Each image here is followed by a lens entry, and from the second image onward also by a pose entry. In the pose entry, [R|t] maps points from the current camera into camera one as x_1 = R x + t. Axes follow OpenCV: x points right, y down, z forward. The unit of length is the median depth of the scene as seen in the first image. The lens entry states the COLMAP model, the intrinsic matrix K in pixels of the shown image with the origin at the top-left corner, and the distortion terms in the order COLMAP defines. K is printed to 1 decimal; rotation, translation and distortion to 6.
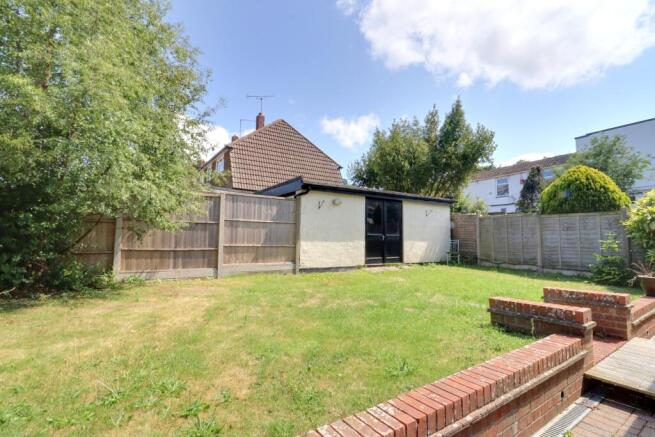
lens RADIAL K [[304.4, 0, 328.1], [0, 304.4, 221.4], [0, 0, 1]] dist [-0.014778, -0.004733]
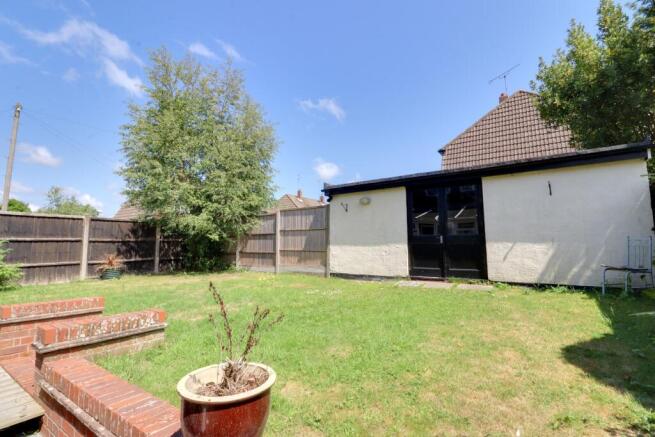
lens RADIAL K [[304.4, 0, 327.7], [0, 304.4, 214.4], [0, 0, 1]] dist [-0.014778, -0.004733]
pose [[0.401254, -0.096402, -0.910880, 0.821690], [0.069212, 0.994794, -0.074794, 0.034490], [0.913348, -0.033033, 0.405837, 0.562398]]
